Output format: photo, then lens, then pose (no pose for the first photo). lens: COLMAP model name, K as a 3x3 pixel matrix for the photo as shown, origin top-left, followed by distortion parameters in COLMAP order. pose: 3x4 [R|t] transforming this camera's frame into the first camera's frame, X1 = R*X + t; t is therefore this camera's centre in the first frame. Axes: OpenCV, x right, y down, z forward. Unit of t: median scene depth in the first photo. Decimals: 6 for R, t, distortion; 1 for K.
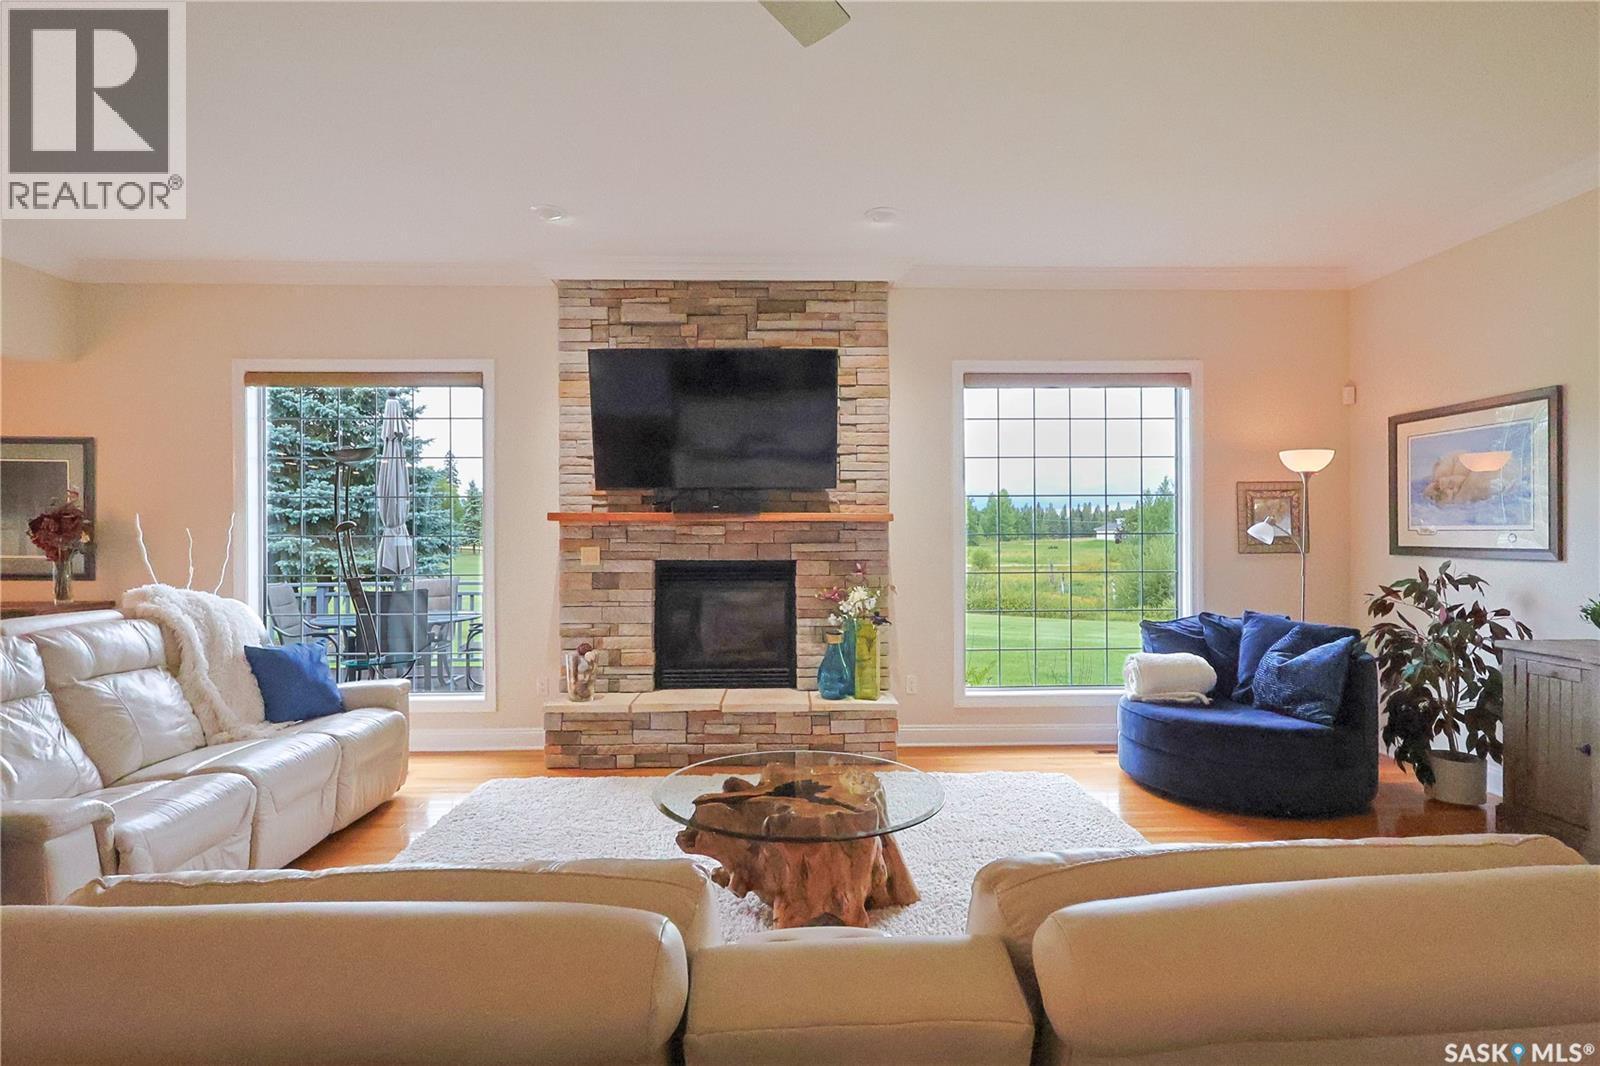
lens RADIAL K [[824.3, 0, 807.4], [0, 824.3, 536.3], [0, 0, 1]] dist [-0.004629, 0.002073]
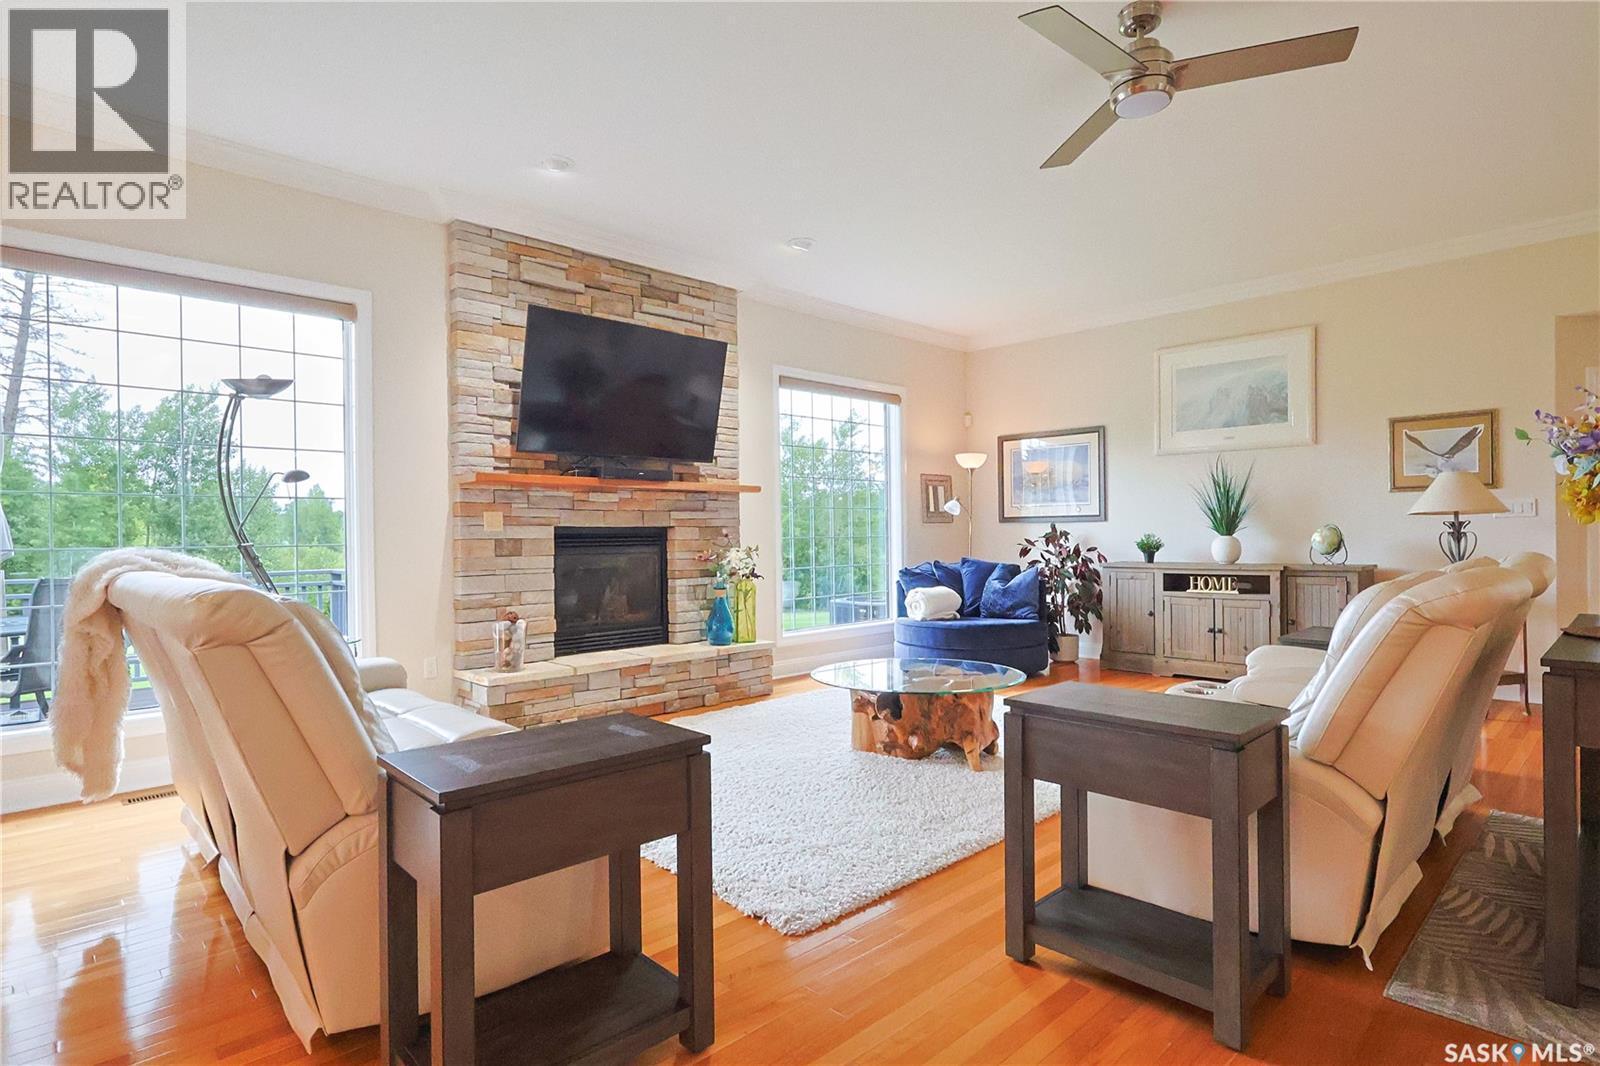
lens RADIAL K [[824.3, 0, 802.3], [0, 824.3, 536.4], [0, 0, 1]] dist [-0.004629, 0.002073]
pose [[0.742644, -0.006655, 0.669654, -0.629505], [0.010282, 0.999946, -0.001466, 0.046002], [-0.669608, 0.007974, 0.742672, 0.065644]]
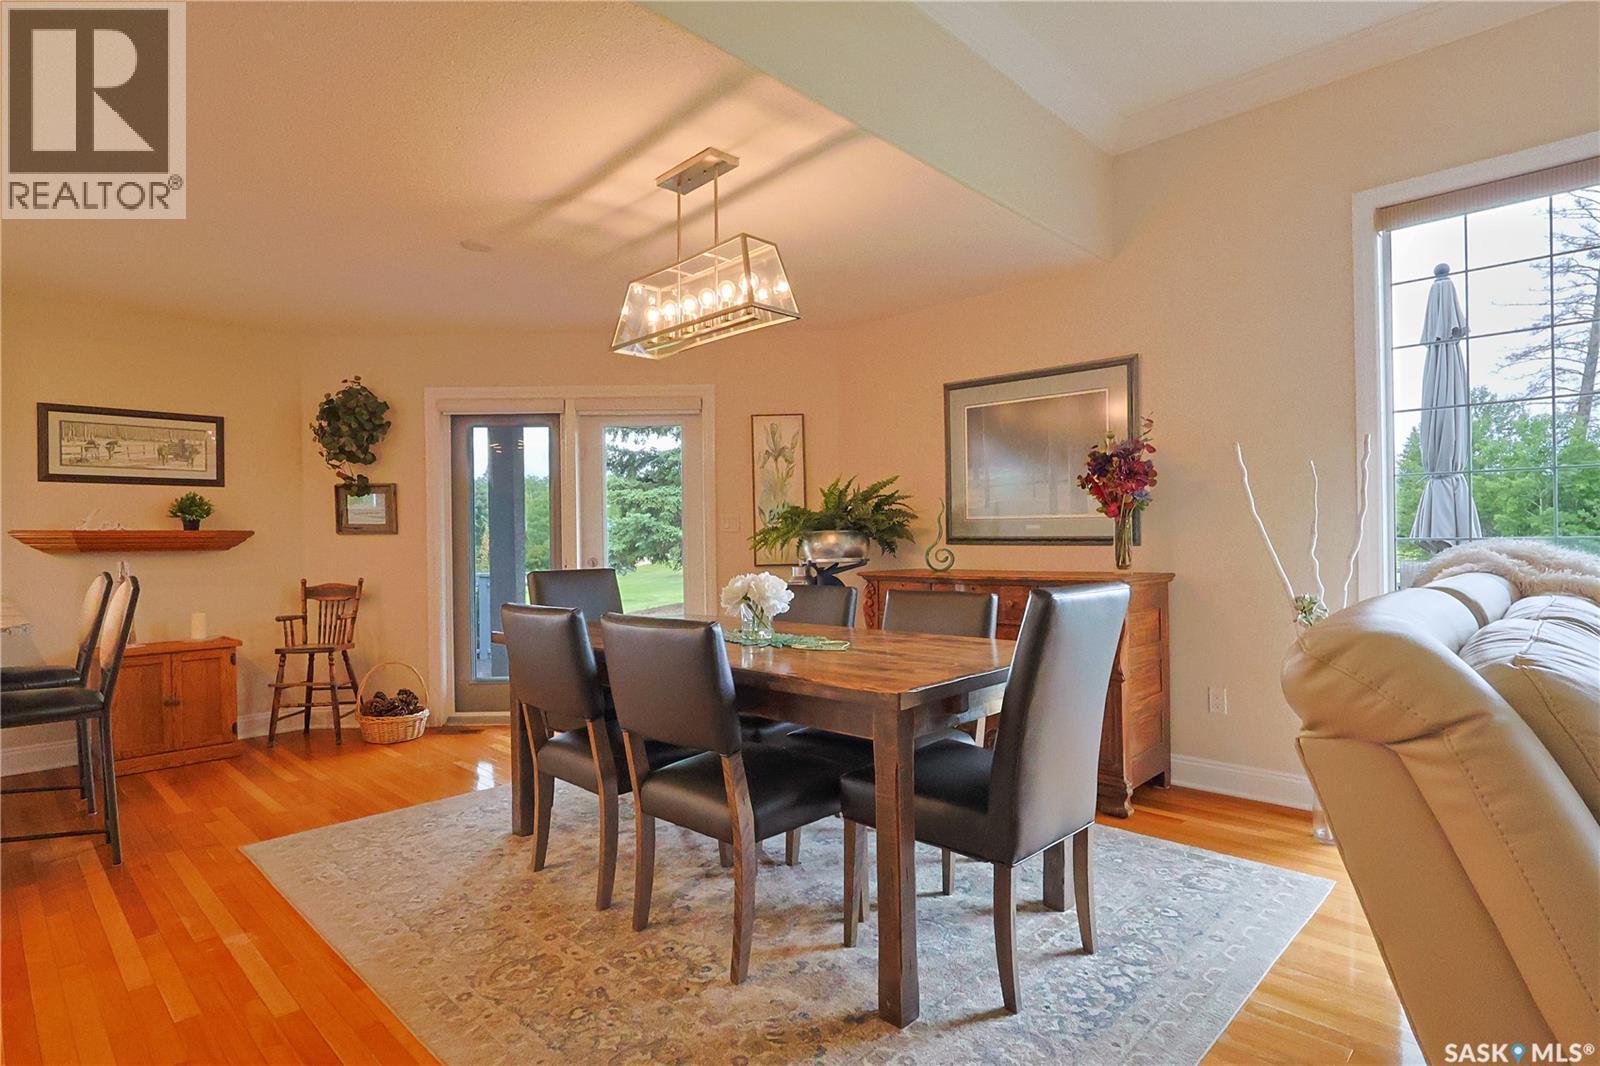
lens RADIAL K [[824.3, 0, 799.1], [0, 824.3, 537.4], [0, 0, 1]] dist [-0.004629, 0.002073]
pose [[0.694792, -0.008124, -0.719165, -0.543600], [0.009333, 0.999954, -0.002279, 0.045474], [0.719150, -0.005128, 0.694836, 0.257427]]
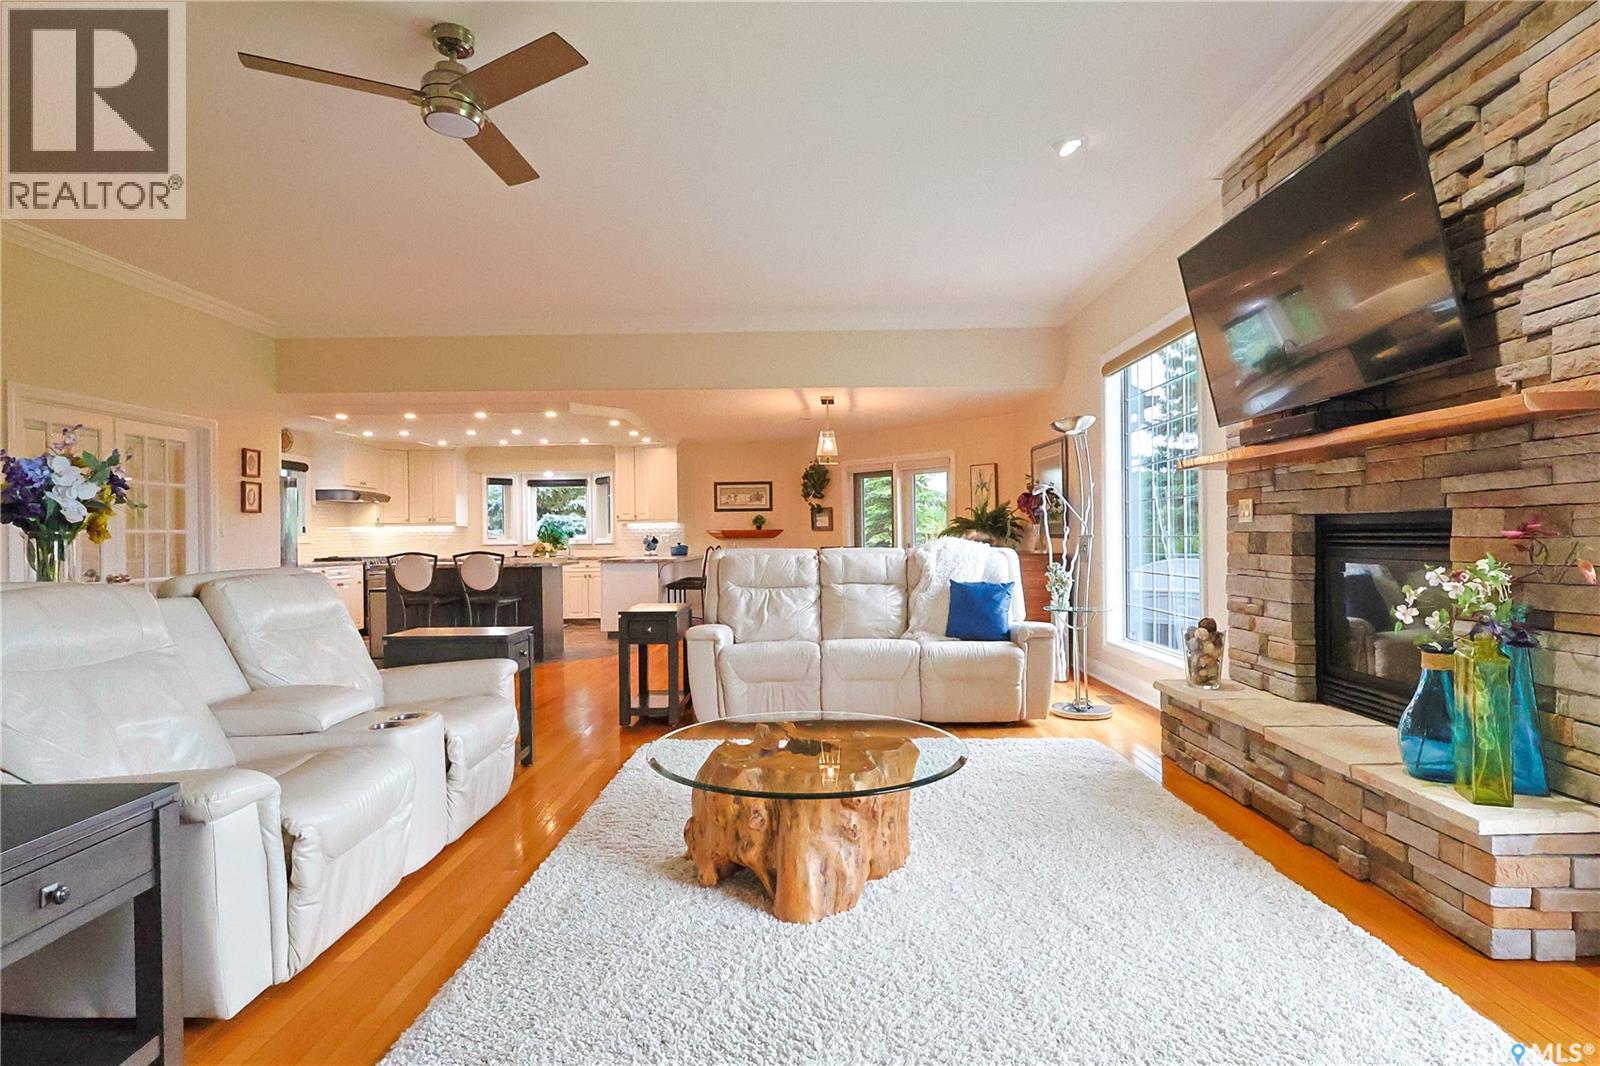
lens RADIAL K [[824.3, 0, 802.4], [0, 824.3, 537.3], [0, 0, 1]] dist [-0.004629, 0.002073]
pose [[-0.042210, 0.005358, -0.999094, 0.533508], [0.010830, 0.999929, 0.004905, 0.040501], [0.999050, -0.010613, -0.042265, 0.610586]]
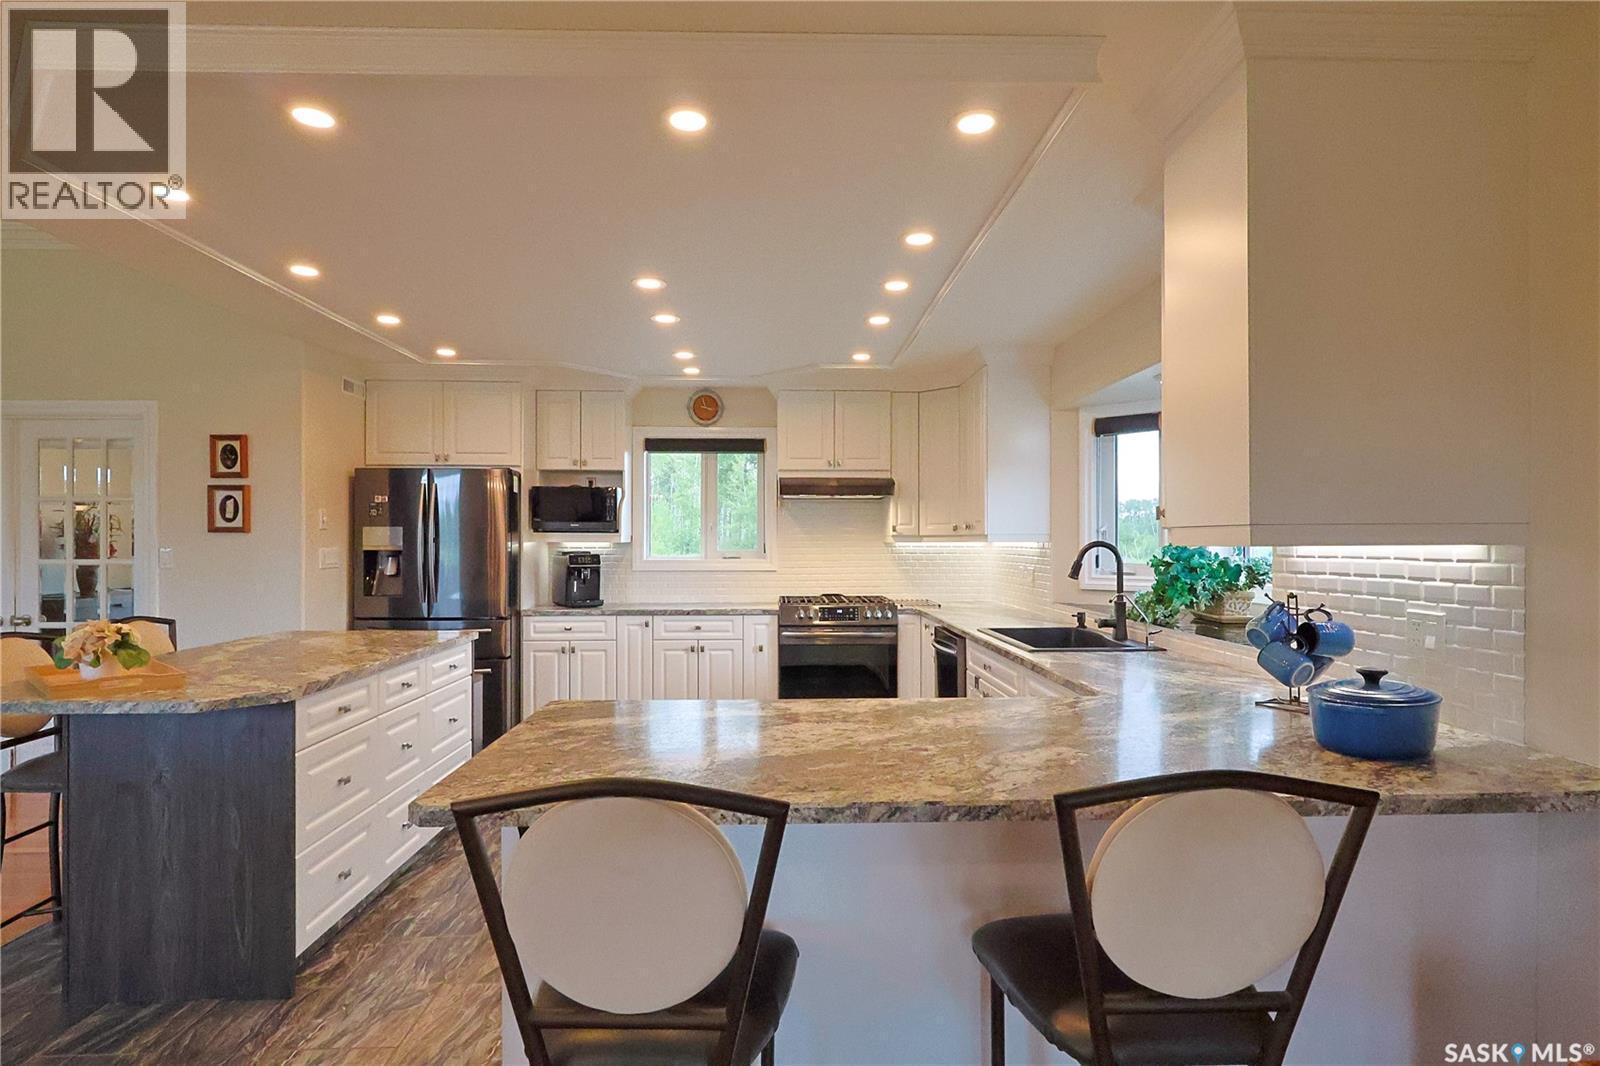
lens RADIAL K [[824.3, 0, 805.5], [0, 824.3, 538.8], [0, 0, 1]] dist [-0.004629, 0.002073]
pose [[-0.999911, 0.005779, -0.012058, -1.361593], [0.005769, 0.999983, 0.000902, 0.006148], [0.012063, 0.000832, -0.999927, 0.537012]]
